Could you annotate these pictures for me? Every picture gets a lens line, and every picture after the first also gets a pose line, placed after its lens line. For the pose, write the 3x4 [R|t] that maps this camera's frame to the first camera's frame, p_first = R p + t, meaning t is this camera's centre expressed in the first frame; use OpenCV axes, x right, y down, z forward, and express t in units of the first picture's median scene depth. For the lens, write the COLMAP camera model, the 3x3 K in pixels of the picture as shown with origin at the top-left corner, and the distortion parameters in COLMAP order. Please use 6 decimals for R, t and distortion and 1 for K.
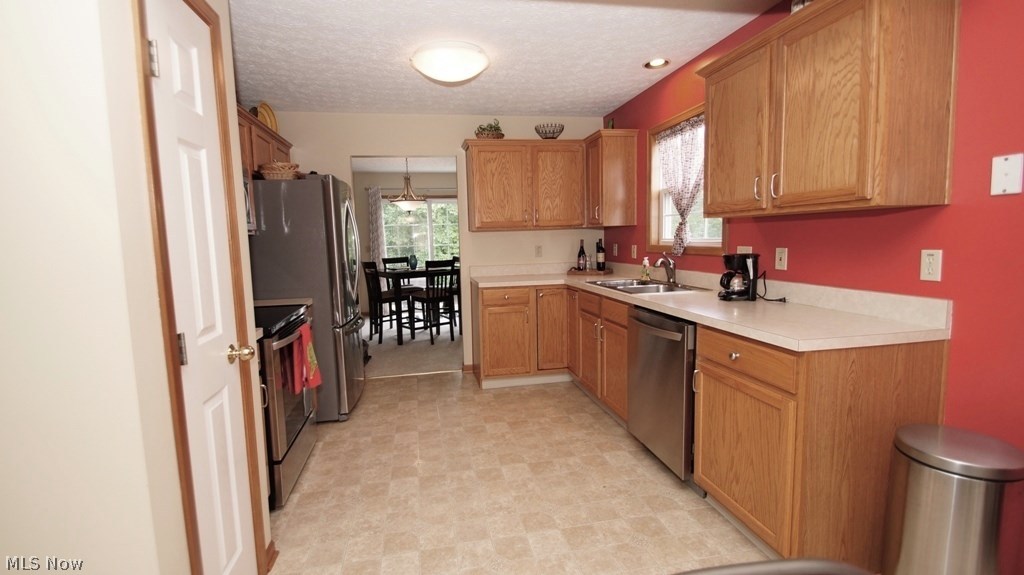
lens RADIAL K [[452.7, 0, 508.7], [0, 452.7, 283.7], [0, 0, 1]] dist [0.007527, -0.001050]
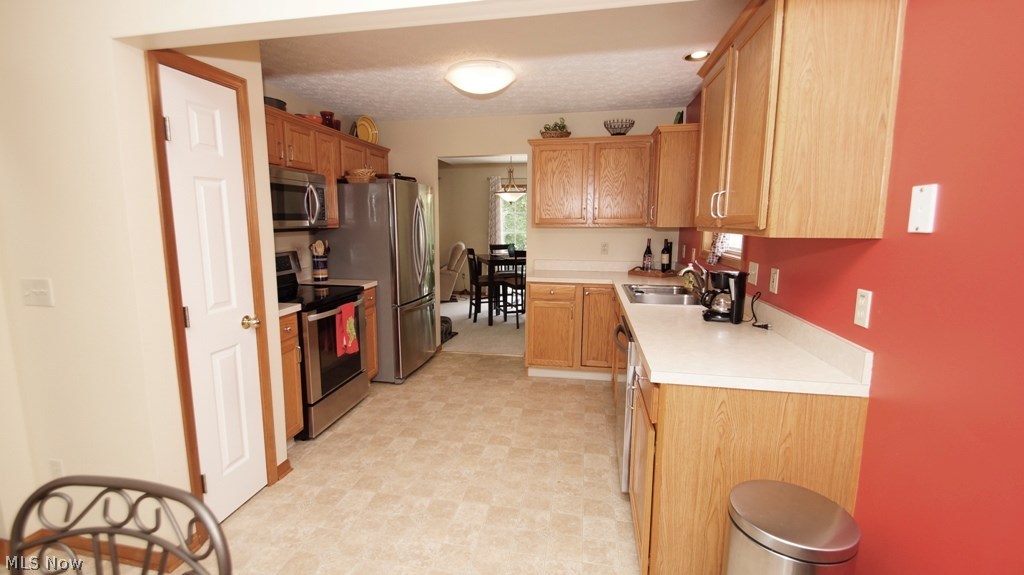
lens RADIAL K [[452.7, 0, 506.4], [0, 452.7, 288.7], [0, 0, 1]] dist [0.007527, -0.001050]
pose [[0.931099, 0.082574, -0.355297, 0.328275], [-0.064286, 0.995941, 0.062995, -0.047026], [0.359057, -0.035814, 0.932628, -0.015038]]
